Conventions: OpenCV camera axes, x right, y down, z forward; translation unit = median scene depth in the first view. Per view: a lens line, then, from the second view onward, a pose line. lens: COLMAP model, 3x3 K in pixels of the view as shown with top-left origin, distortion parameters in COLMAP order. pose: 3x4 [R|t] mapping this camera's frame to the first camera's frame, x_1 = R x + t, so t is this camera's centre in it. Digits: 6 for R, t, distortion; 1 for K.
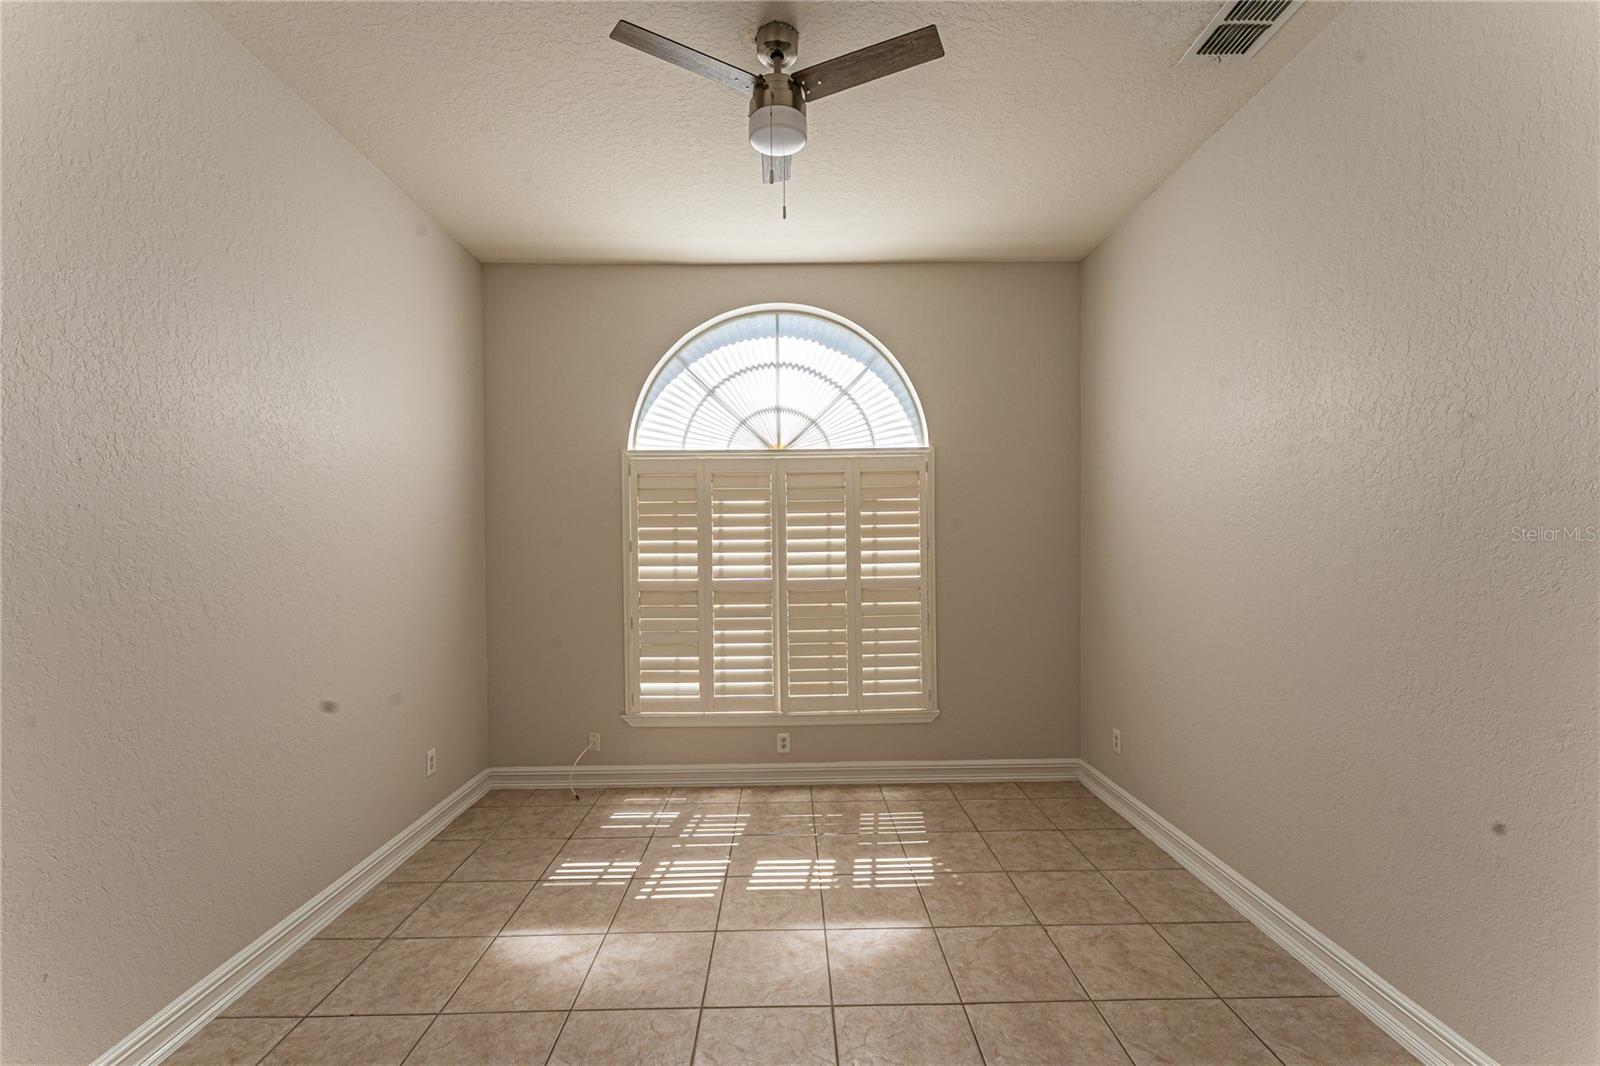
lens RADIAL K [[657.9, 0, 803.7], [0, 657.9, 536.7], [0, 0, 1]] dist [0.004487, -0.001112]
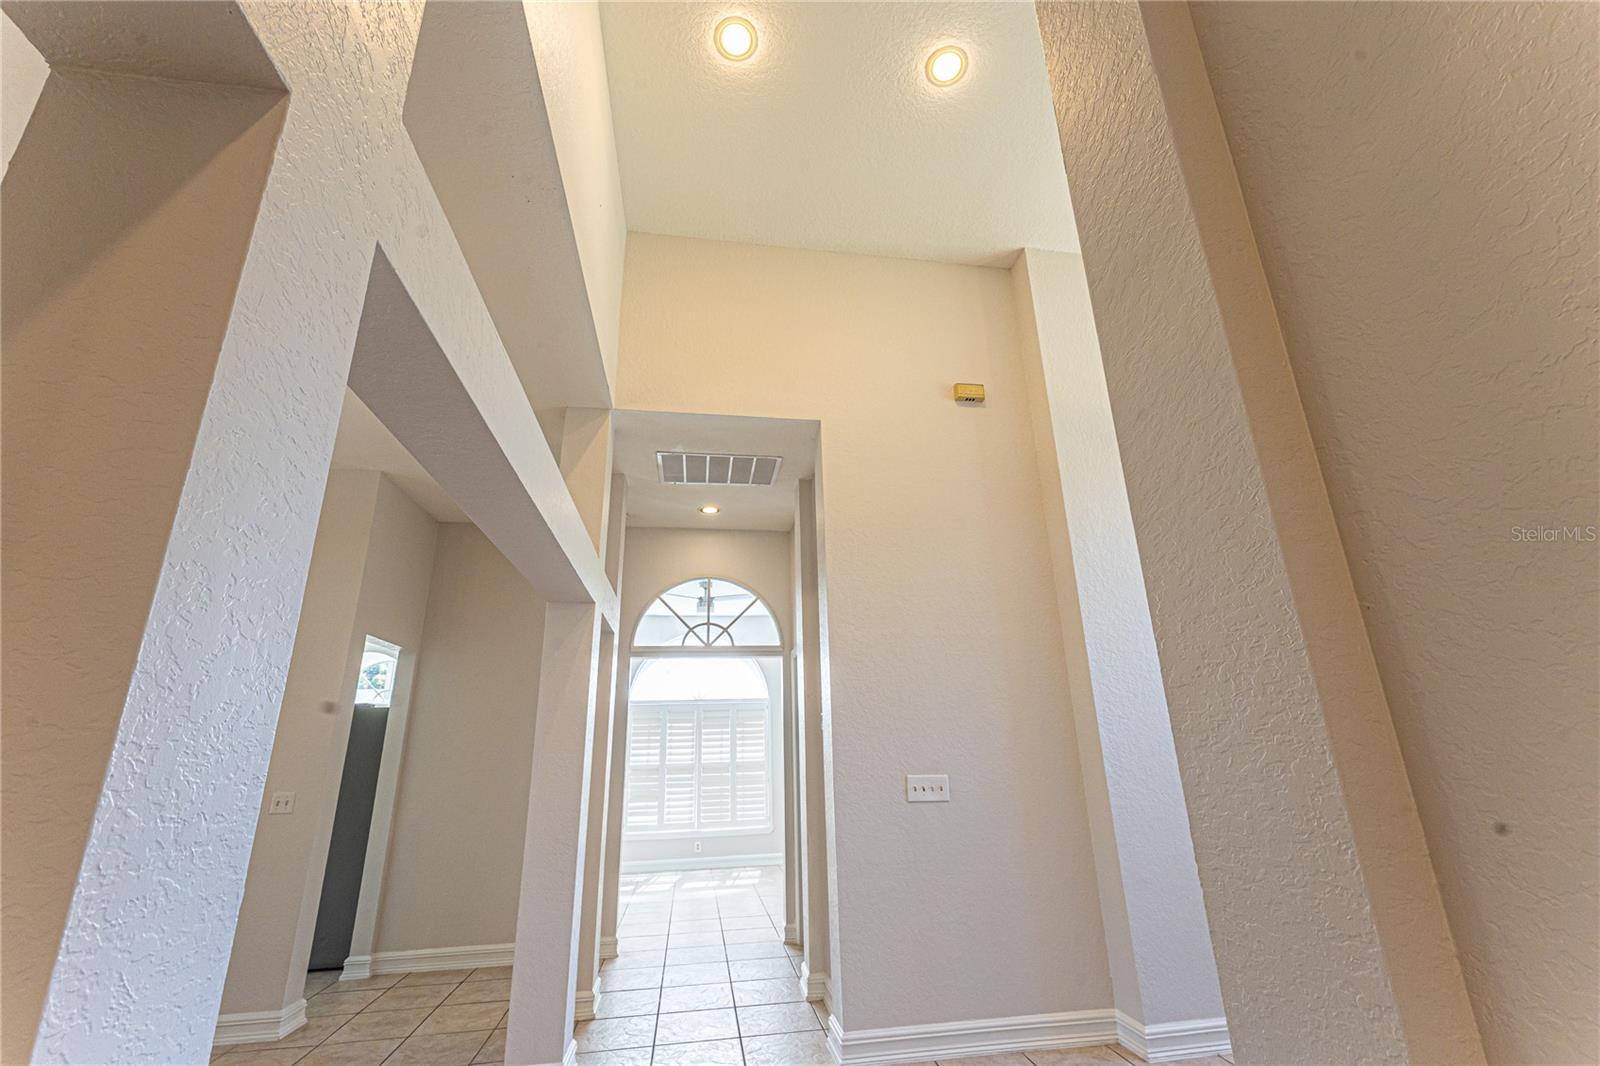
lens RADIAL K [[657.9, 0, 802.1], [0, 657.9, 544.4], [0, 0, 1]] dist [0.004487, -0.001112]
pose [[0.987816, 0.027913, 0.153105, -0.050068], [0.020388, 0.952095, -0.305122, 0.050350], [-0.154287, 0.304526, 0.939925, -1.257230]]
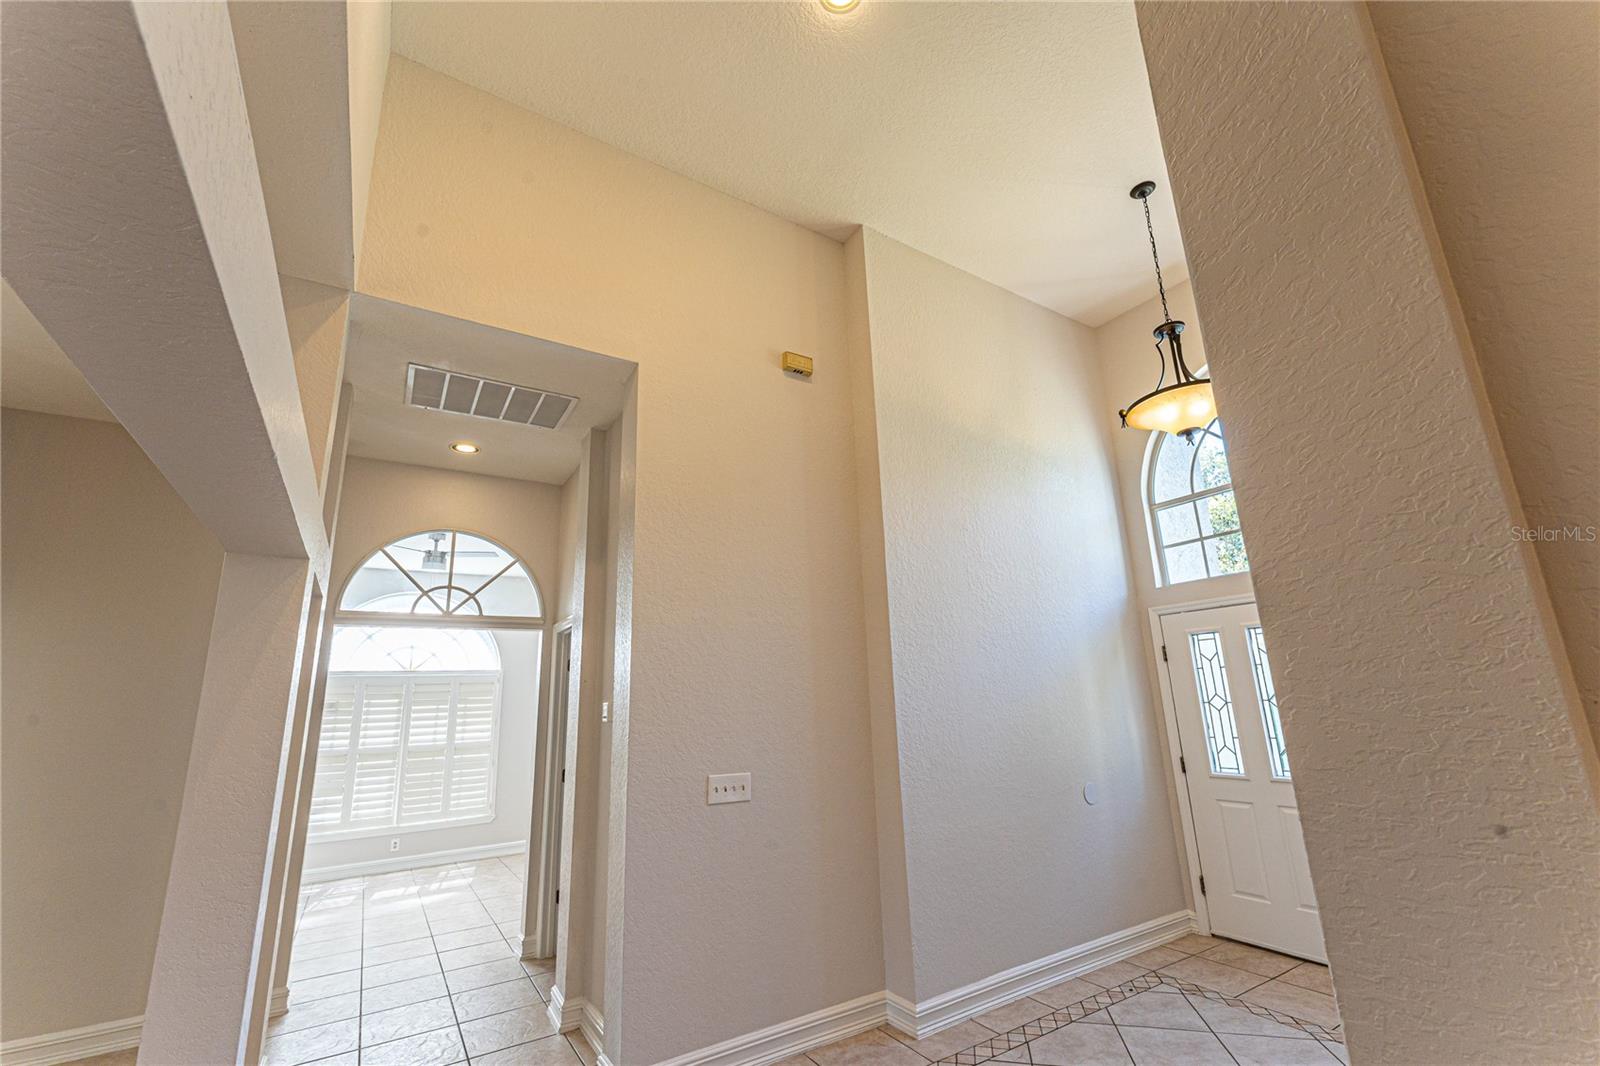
lens RADIAL K [[657.9, 0, 794.4], [0, 657.9, 544.9], [0, 0, 1]] dist [0.004487, -0.001112]
pose [[0.848364, 0.102167, 0.519462, -0.120000], [0.032041, 0.969495, -0.243008, 0.006495], [-0.528444, 0.222804, 0.819211, -1.129224]]
